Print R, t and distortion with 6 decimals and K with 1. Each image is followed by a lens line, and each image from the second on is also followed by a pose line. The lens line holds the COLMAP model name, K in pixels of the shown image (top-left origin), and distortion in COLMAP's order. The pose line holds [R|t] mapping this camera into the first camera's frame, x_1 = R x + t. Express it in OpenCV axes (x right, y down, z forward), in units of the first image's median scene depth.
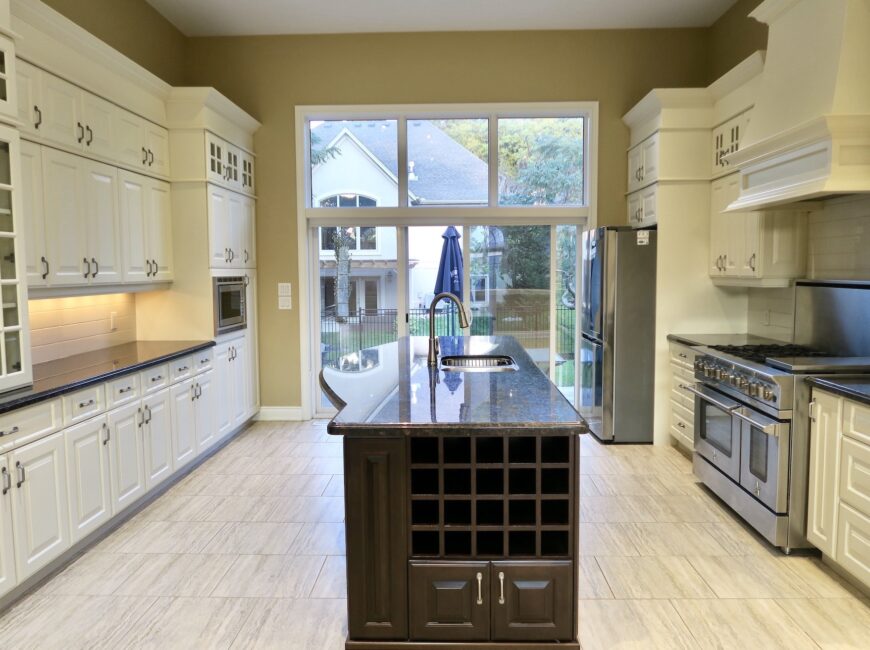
lens RADIAL K [[674.1, 0, 435.0], [0, 674.1, 325.0], [0, 0, 1]] dist [-0.022198, 0.006545]
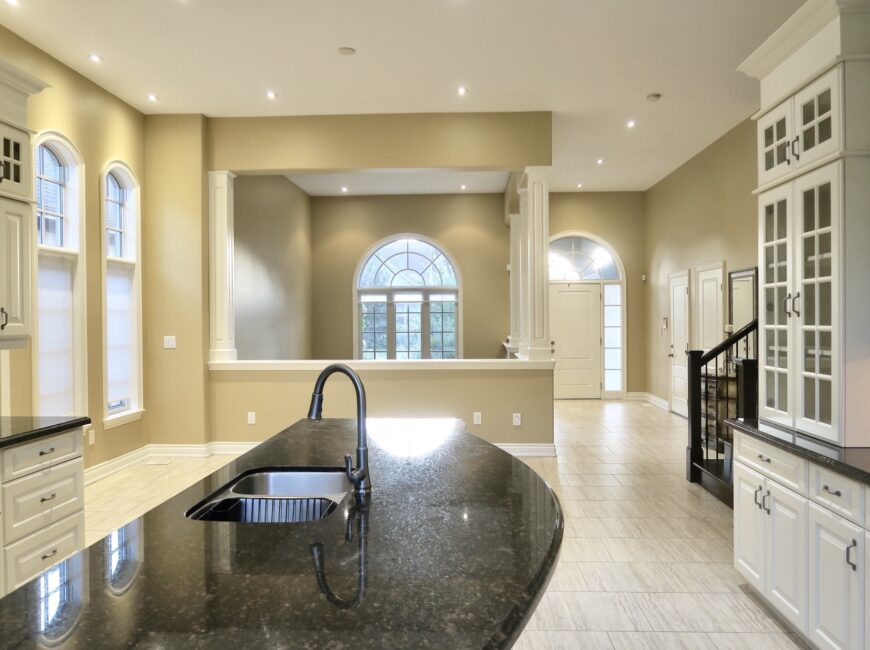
lens RADIAL K [[674.1, 0, 435.0], [0, 674.1, 325.0], [0, 0, 1]] dist [-0.022198, 0.006545]
pose [[-0.999655, 0.016277, 0.020630, -0.063604], [0.018096, 0.995657, 0.091319, -0.109086], [-0.019054, 0.091661, -0.995608, 1.282954]]
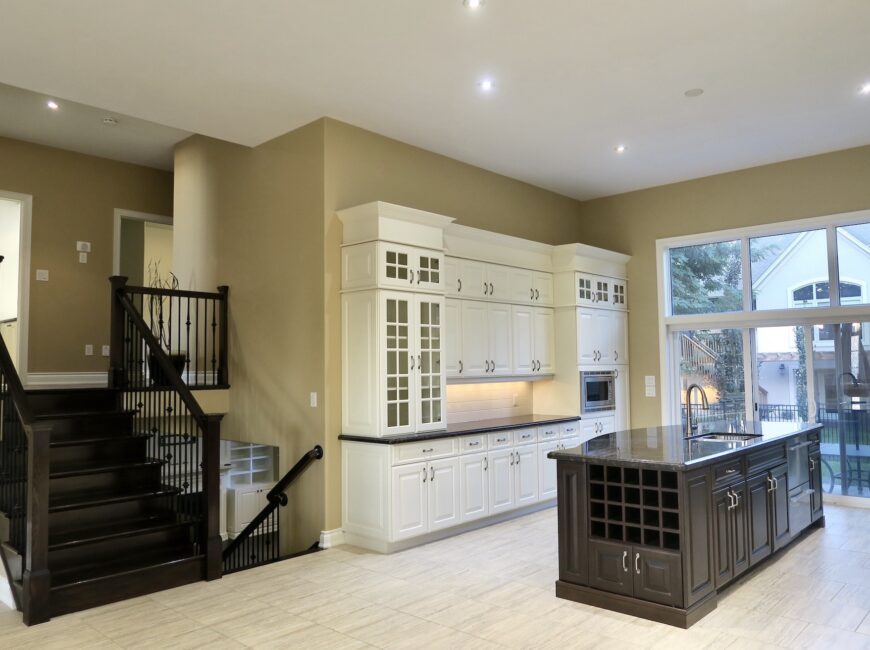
lens RADIAL K [[674.1, 0, 435.0], [0, 674.1, 325.0], [0, 0, 1]] dist [-0.022198, 0.006545]
pose [[0.756028, -0.043581, -0.653087, 0.418585], [-0.046112, 0.991756, -0.119560, 0.017737], [0.652913, 0.120506, 0.747786, -0.313555]]
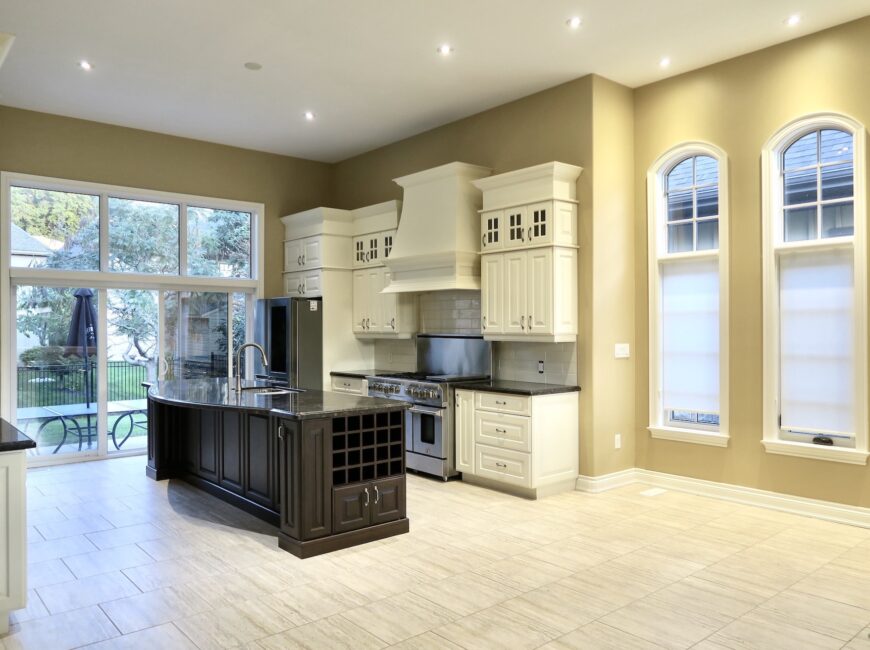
lens RADIAL K [[674.1, 0, 435.0], [0, 674.1, 325.0], [0, 0, 1]] dist [-0.022198, 0.006545]
pose [[0.743047, 0.007922, 0.669192, -0.538957], [0.049796, 0.996504, -0.067089, 0.025660], [-0.667384, 0.083173, 0.740055, -0.284769]]
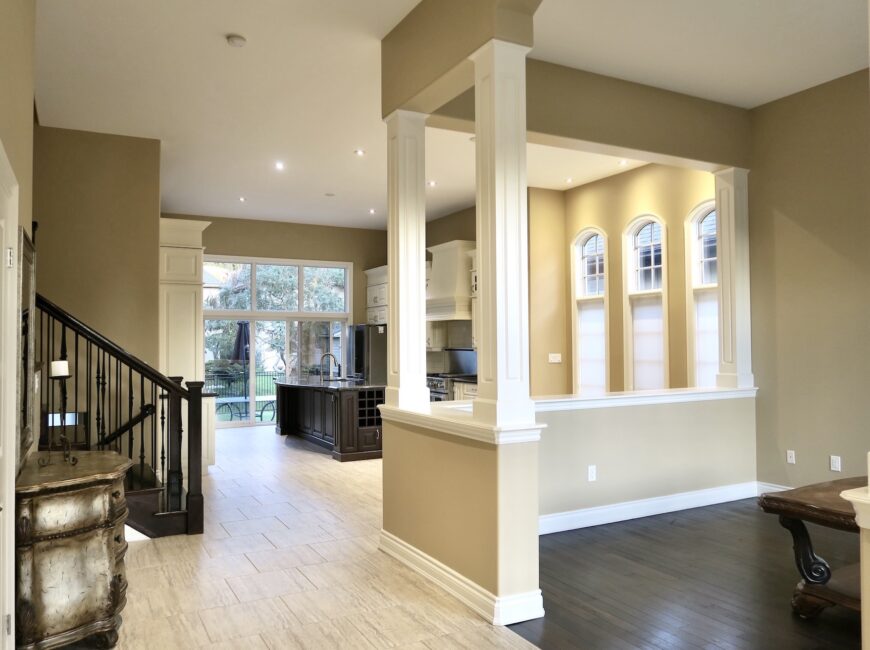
lens RADIAL K [[674.1, 0, 435.0], [0, 674.1, 325.0], [0, 0, 1]] dist [-0.022198, 0.006545]
pose [[0.867529, 0.016470, 0.497113, -0.736446], [0.039169, 0.994086, -0.101290, 0.098984], [-0.495841, 0.107344, 0.861753, -1.154105]]
